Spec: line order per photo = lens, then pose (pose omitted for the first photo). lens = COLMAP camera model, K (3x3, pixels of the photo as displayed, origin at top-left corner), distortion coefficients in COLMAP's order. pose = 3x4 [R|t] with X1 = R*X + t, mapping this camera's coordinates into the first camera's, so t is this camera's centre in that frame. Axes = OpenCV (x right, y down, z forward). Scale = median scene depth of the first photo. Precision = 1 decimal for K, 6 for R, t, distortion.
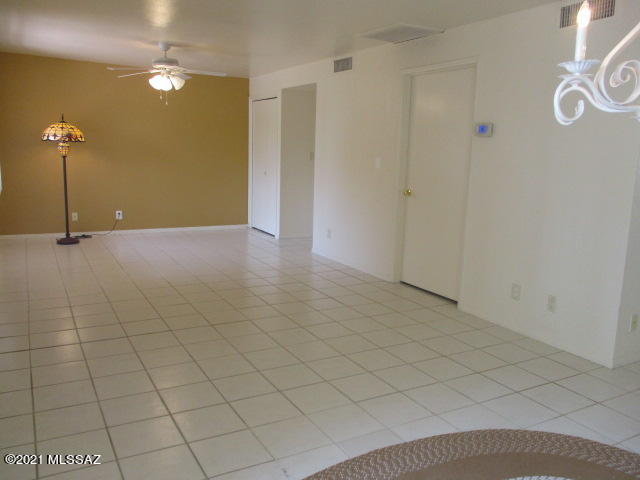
lens RADIAL K [[524.0, 0, 316.8], [0, 524.0, 239.8], [0, 0, 1]] dist [-0.049693, -0.002811]
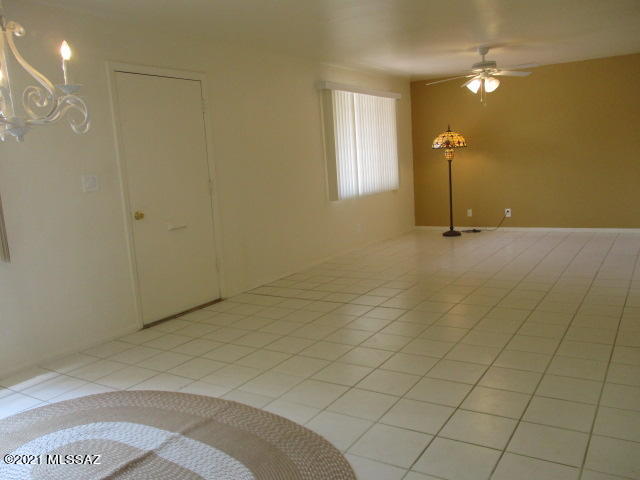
lens RADIAL K [[524.0, 0, 316.8], [0, 524.0, 239.8], [0, 0, 1]] dist [-0.049693, -0.002811]
pose [[0.470186, 0.064060, -0.880239, 0.416953], [-0.062382, 0.997280, 0.039255, -0.011782], [0.880360, 0.036454, 0.472904, 0.191013]]
